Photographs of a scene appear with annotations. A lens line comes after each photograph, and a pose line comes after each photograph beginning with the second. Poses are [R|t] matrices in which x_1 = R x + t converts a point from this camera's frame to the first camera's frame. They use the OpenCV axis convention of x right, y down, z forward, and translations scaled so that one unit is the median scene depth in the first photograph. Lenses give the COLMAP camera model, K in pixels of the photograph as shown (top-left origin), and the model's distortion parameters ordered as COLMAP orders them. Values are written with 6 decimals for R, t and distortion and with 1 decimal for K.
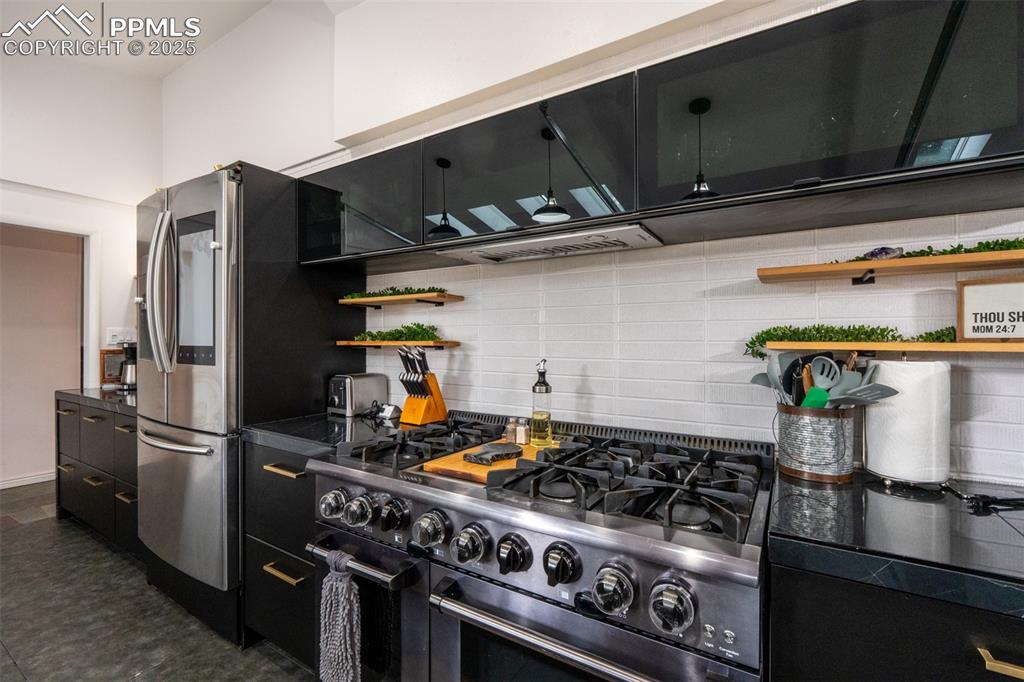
lens RADIAL K [[451.3, 0, 507.6], [0, 451.3, 340.0], [0, 0, 1]] dist [-0.009150, 0.000426]
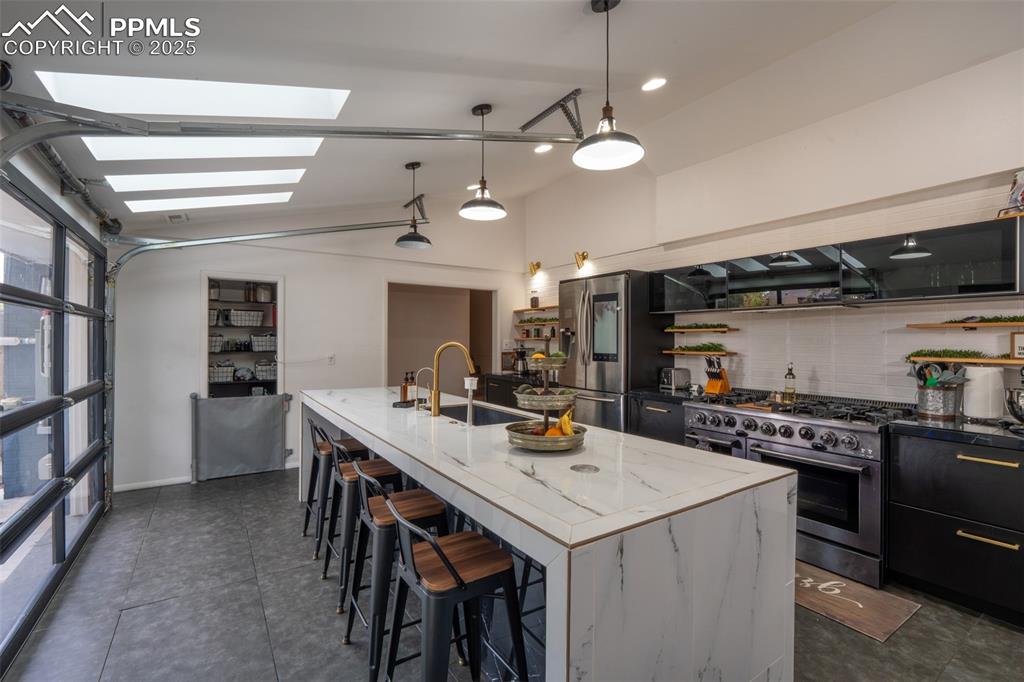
lens RADIAL K [[451.3, 0, 507.6], [0, 451.3, 340.0], [0, 0, 1]] dist [-0.009150, 0.000426]
pose [[0.914134, 0.000893, -0.405411, -0.245086], [-0.000656, 1.000000, 0.000724, -0.055596], [0.405412, -0.000396, 0.914134, -1.271391]]
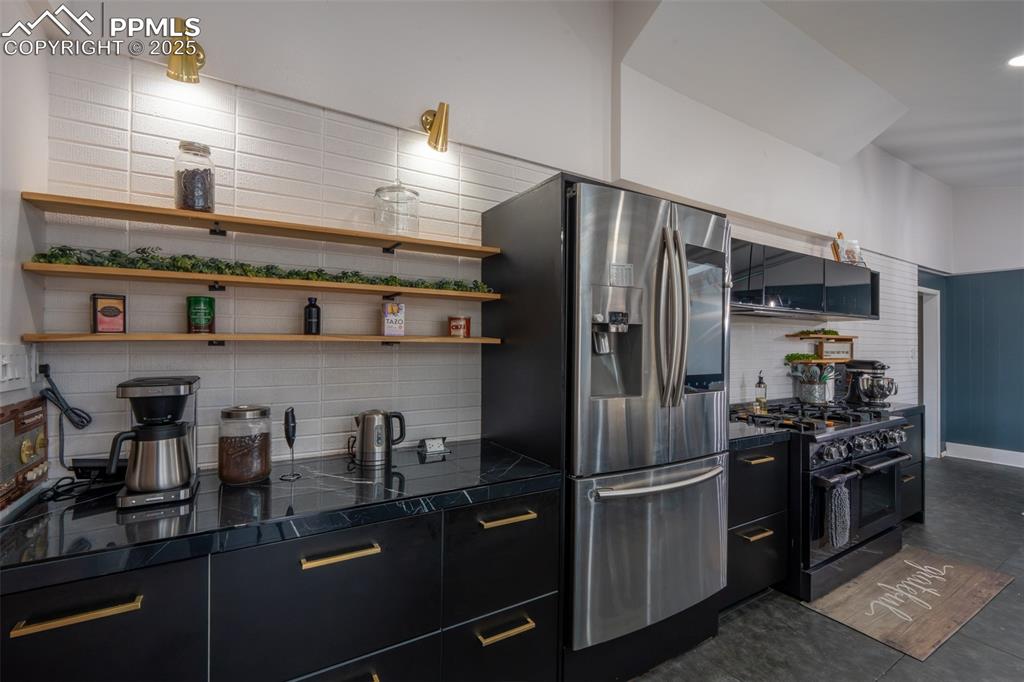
lens RADIAL K [[451.3, 0, 507.6], [0, 451.3, 340.0], [0, 0, 1]] dist [-0.009150, 0.000426]
pose [[0.439744, 0.013042, 0.898029, -1.902217], [-0.007333, 0.999913, -0.010931, -0.053895], [-0.898093, -0.001778, 0.439801, 0.986287]]
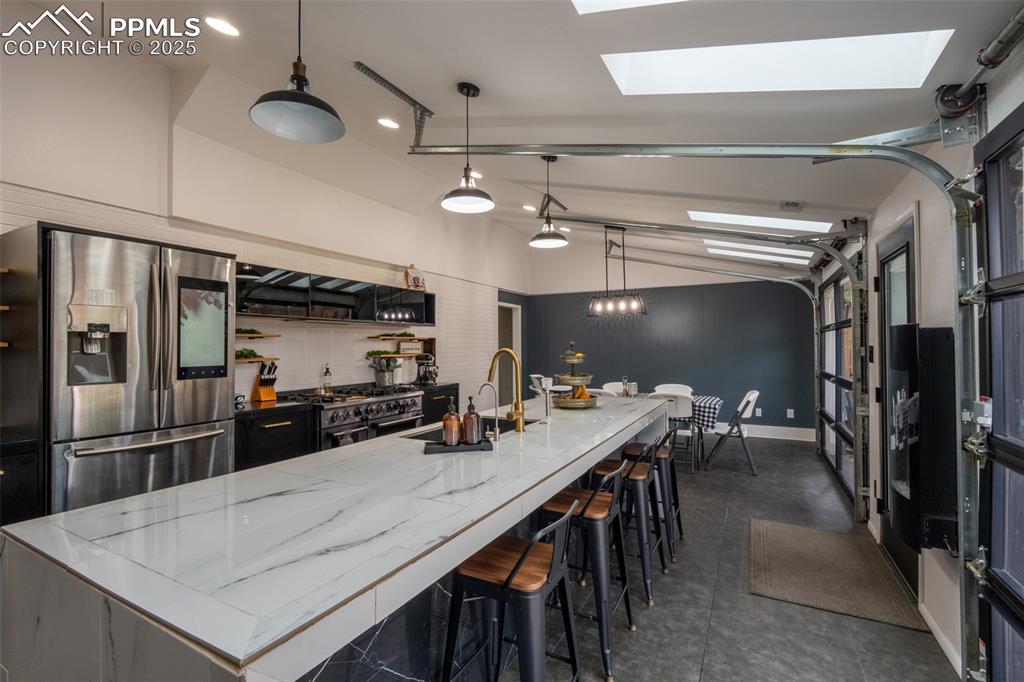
lens RADIAL K [[451.3, 0, 507.6], [0, 451.3, 340.0], [0, 0, 1]] dist [-0.009150, 0.000426]
pose [[-0.061254, 0.009763, 0.998074, -2.345260], [0.002467, 0.999951, -0.009630, -0.060461], [-0.998119, 0.001873, -0.061275, 0.076658]]
